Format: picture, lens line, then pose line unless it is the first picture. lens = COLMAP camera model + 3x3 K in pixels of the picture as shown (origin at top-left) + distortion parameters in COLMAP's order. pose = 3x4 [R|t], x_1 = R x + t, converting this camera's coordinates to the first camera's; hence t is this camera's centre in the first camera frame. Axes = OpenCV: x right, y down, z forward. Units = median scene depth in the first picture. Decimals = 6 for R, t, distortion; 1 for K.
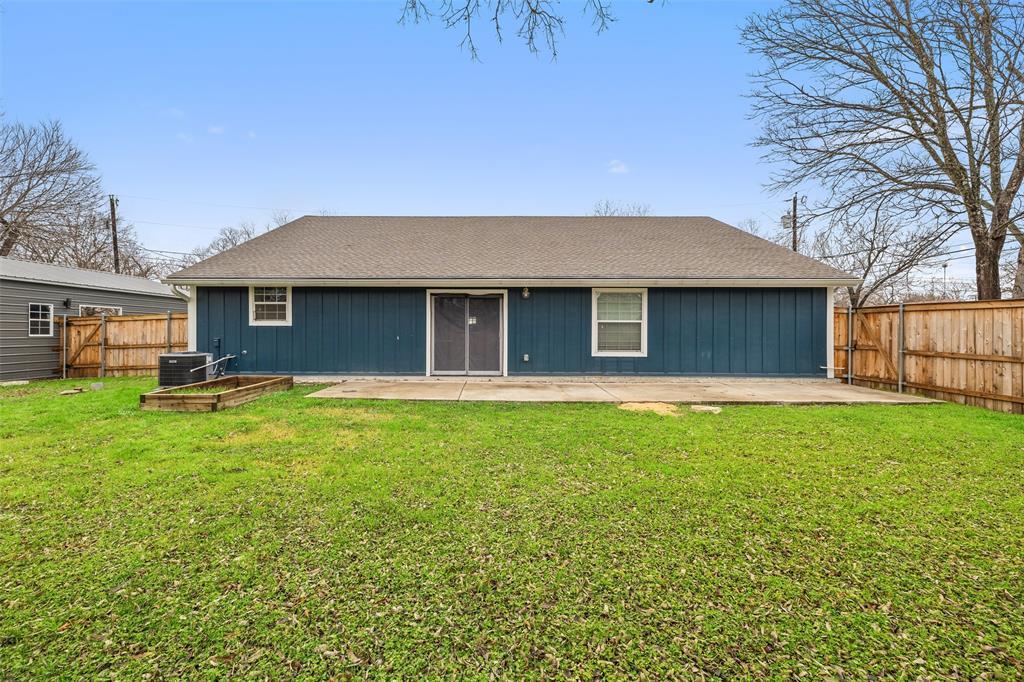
lens RADIAL K [[433.3, 0, 508.6], [0, 433.3, 334.0], [0, 0, 1]] dist [0.000310, 0.000441]
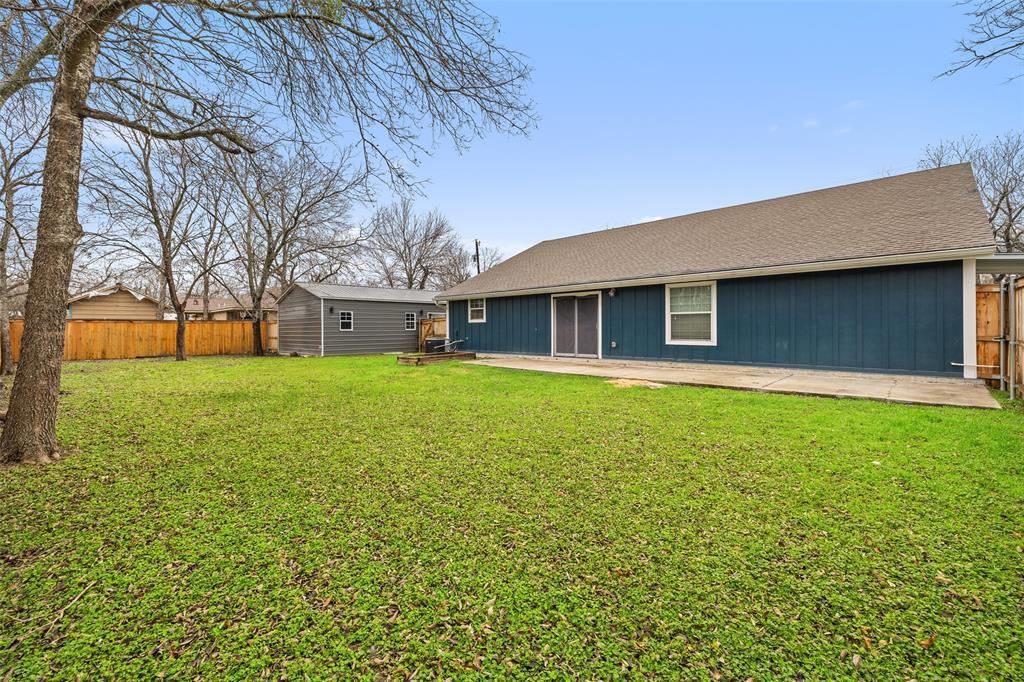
lens RADIAL K [[433.3, 0, 515.2], [0, 433.3, 334.9], [0, 0, 1]] dist [0.000310, 0.000441]
pose [[0.728583, 0.002679, -0.684952, 0.683356], [0.006825, 0.999914, 0.011171, 0.010761], [0.684923, -0.012814, 0.728503, -0.099604]]
